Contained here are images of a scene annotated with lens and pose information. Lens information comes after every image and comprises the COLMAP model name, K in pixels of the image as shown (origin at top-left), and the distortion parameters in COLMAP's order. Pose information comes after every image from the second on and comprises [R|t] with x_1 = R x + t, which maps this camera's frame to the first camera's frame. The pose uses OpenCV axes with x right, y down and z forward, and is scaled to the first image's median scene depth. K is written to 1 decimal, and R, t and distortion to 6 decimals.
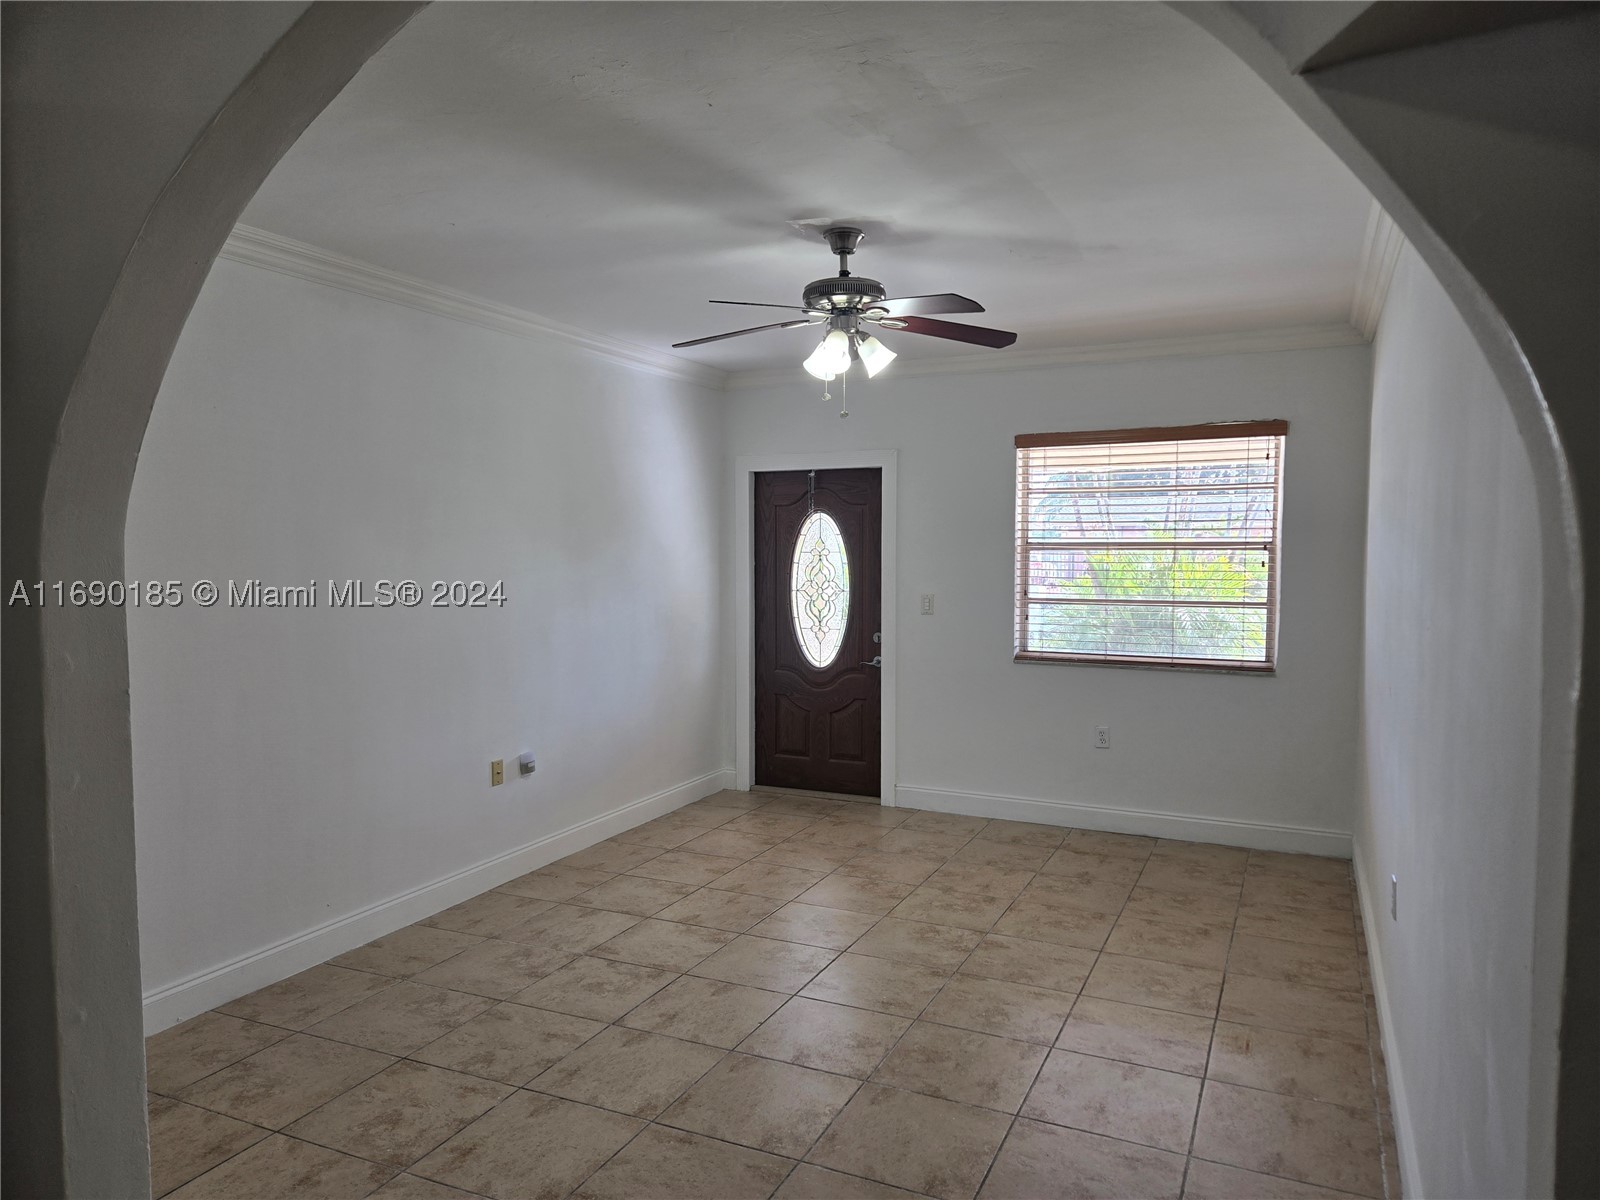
lens RADIAL K [[1074.6, 0, 799.9], [0, 1074.6, 597.3], [0, 0, 1]] dist [0.058768, -0.041855]
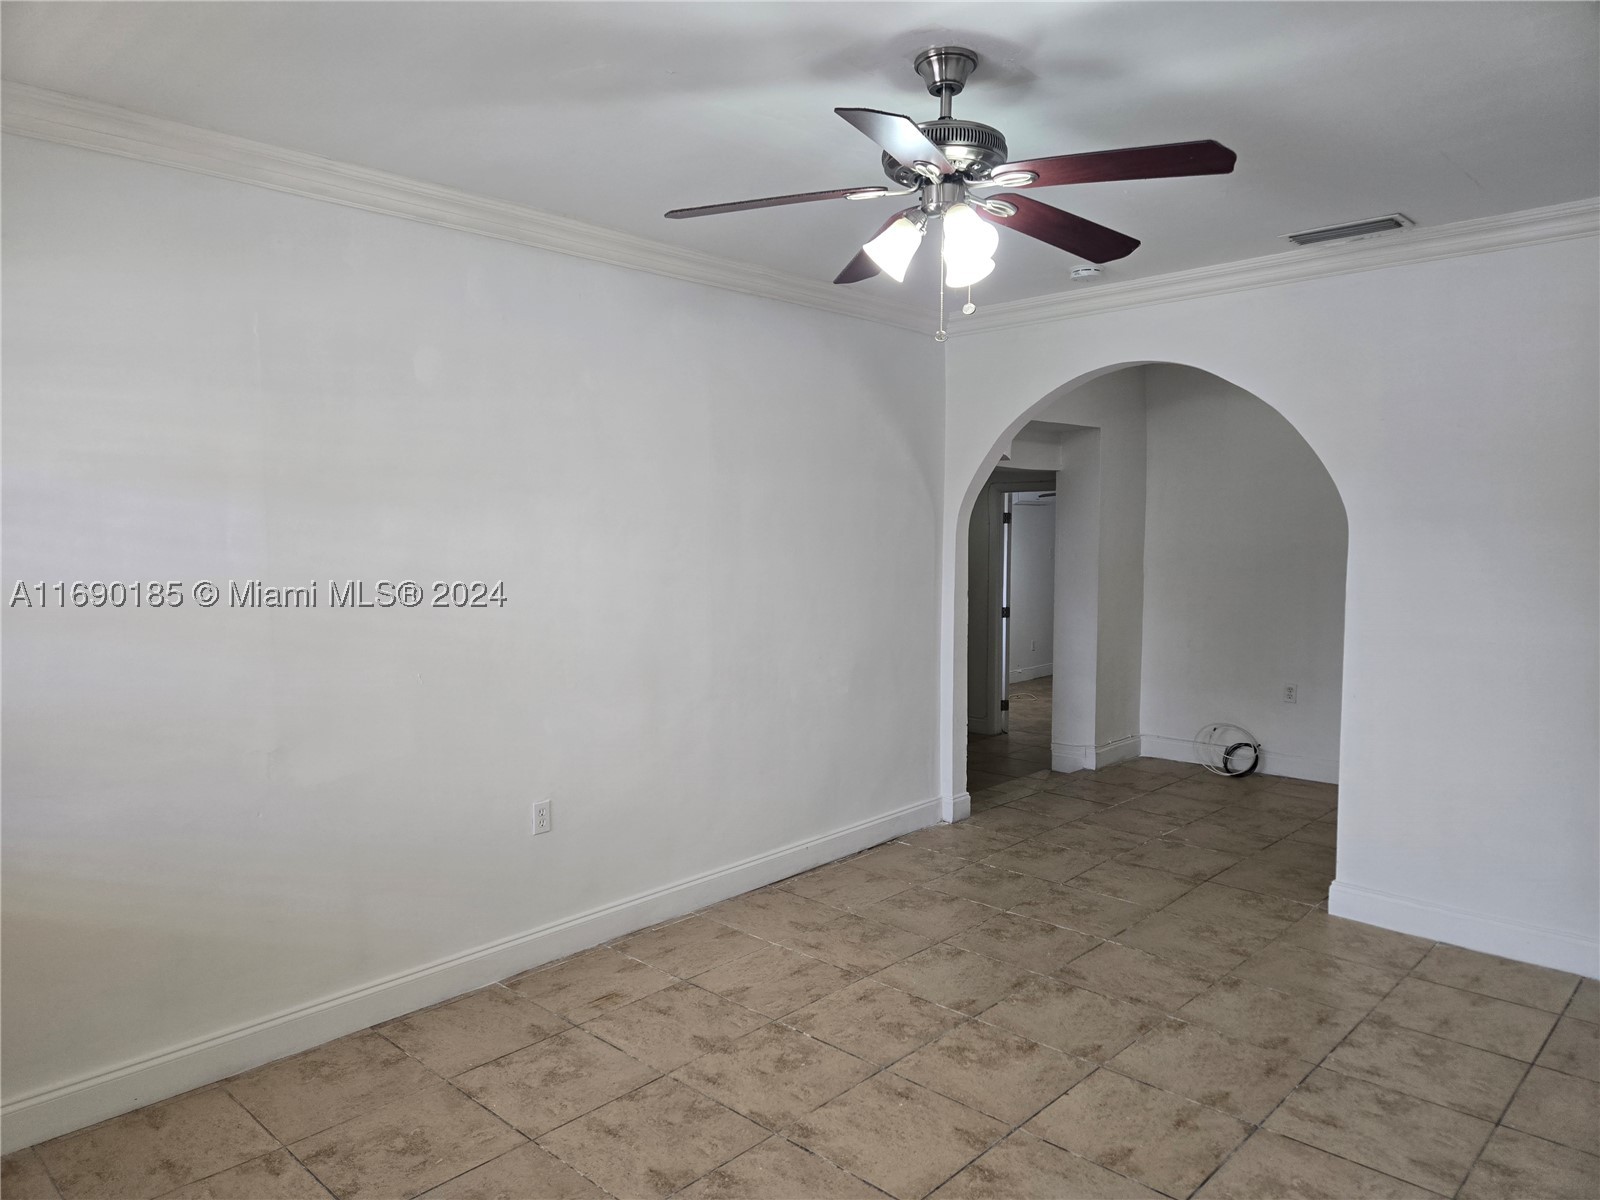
lens RADIAL K [[1074.6, 0, 789.2], [0, 1074.6, 599.7], [0, 0, 1]] dist [0.058768, -0.041855]
pose [[-0.947075, -0.018711, 0.320465, -0.089089], [0.019936, 0.992945, 0.116891, -0.087356], [-0.320392, 0.117094, -0.940020, 1.678690]]
